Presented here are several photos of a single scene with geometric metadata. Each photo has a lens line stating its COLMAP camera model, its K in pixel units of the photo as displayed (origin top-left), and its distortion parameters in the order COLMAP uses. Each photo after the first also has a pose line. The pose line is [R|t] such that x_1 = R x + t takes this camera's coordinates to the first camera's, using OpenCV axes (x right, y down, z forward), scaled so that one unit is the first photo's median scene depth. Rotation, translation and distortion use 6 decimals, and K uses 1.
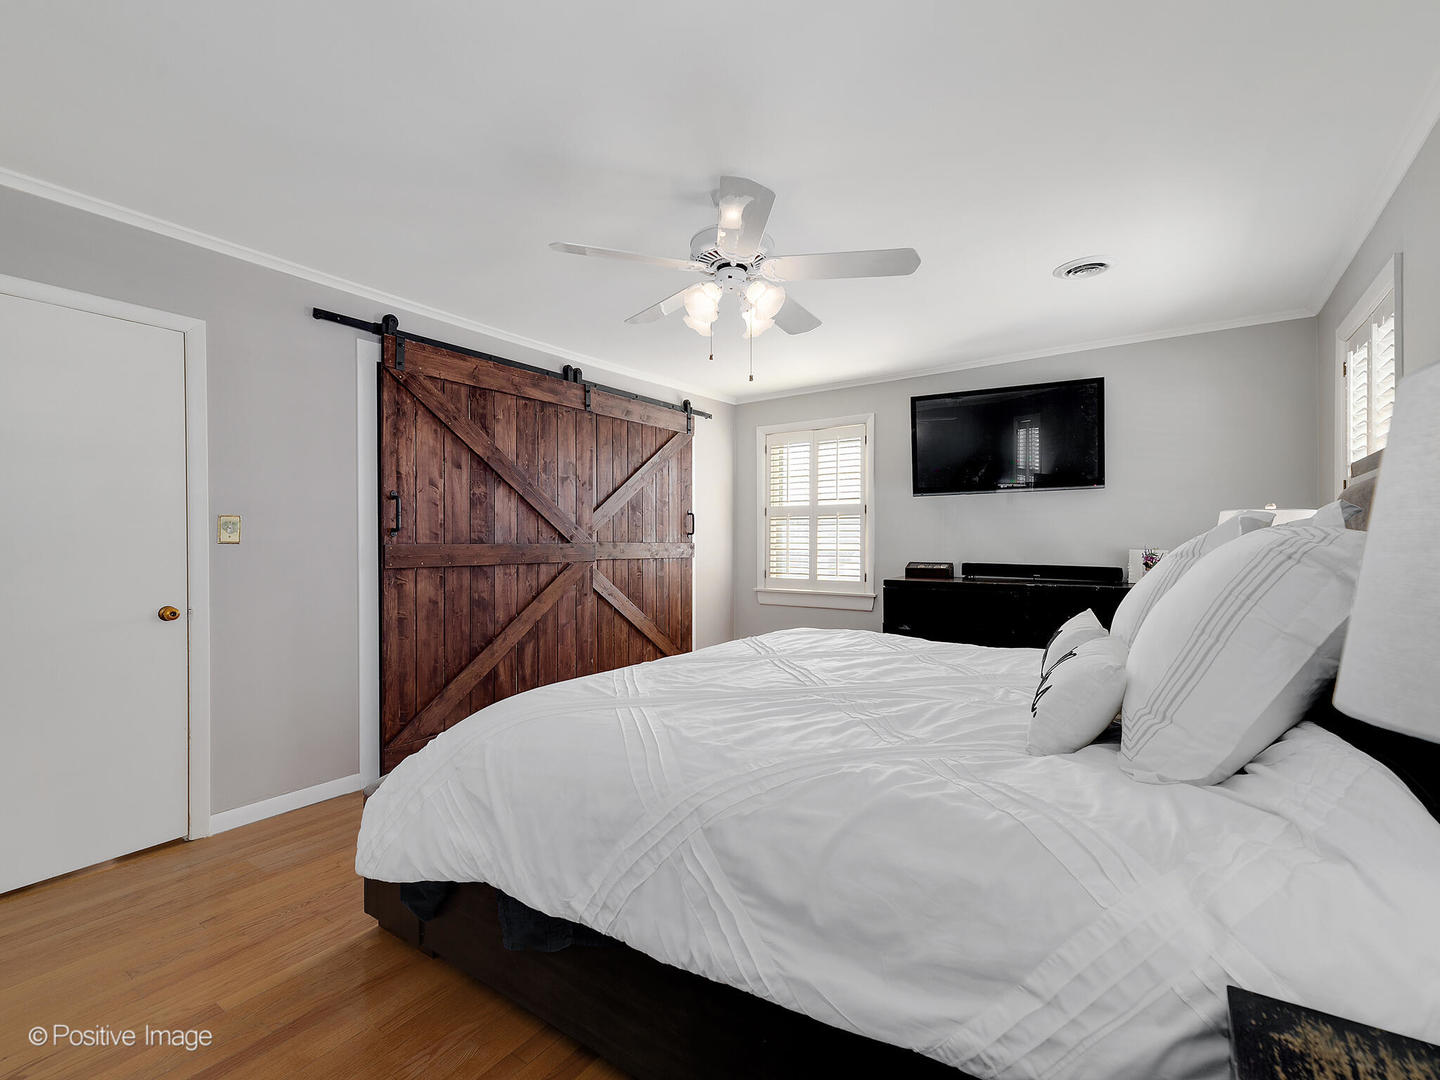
lens RADIAL K [[658.0, 0, 717.0], [0, 658.0, 532.9], [0, 0, 1]] dist [0.021398, 0.000009]
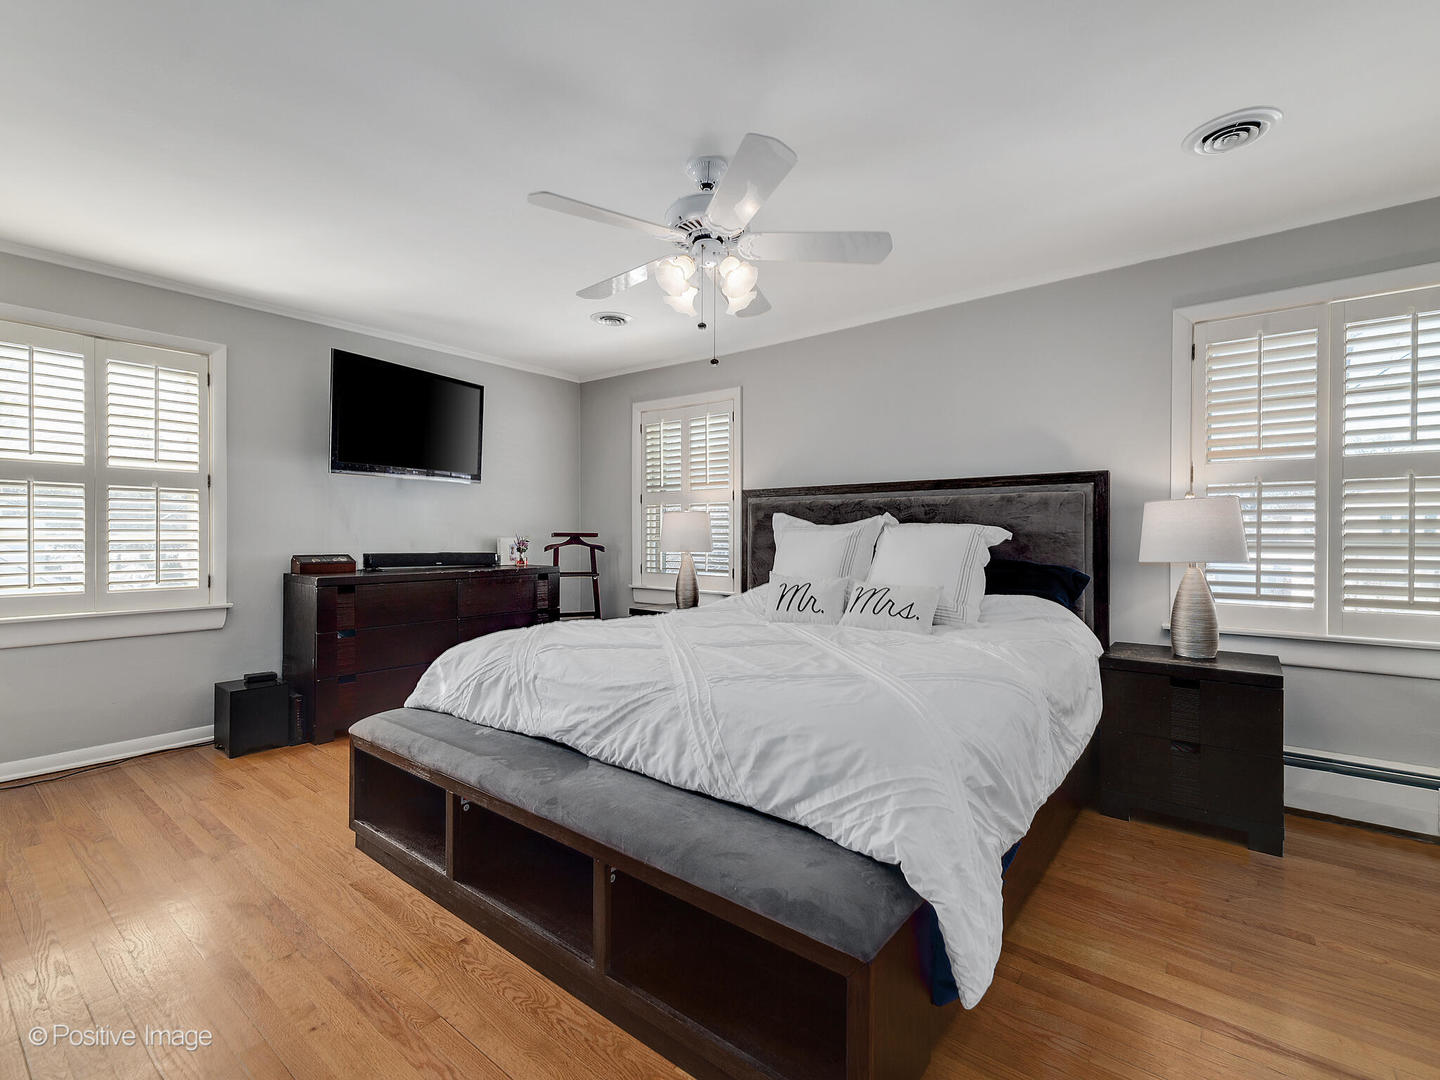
lens RADIAL K [[658.0, 0, 717.0], [0, 658.0, 532.9], [0, 0, 1]] dist [0.021398, 0.000009]
pose [[0.069392, 0.000398, 0.997589, -0.463728], [-0.023694, 0.999718, 0.001250, 0.005098], [-0.997308, -0.023724, 0.069382, 0.462845]]
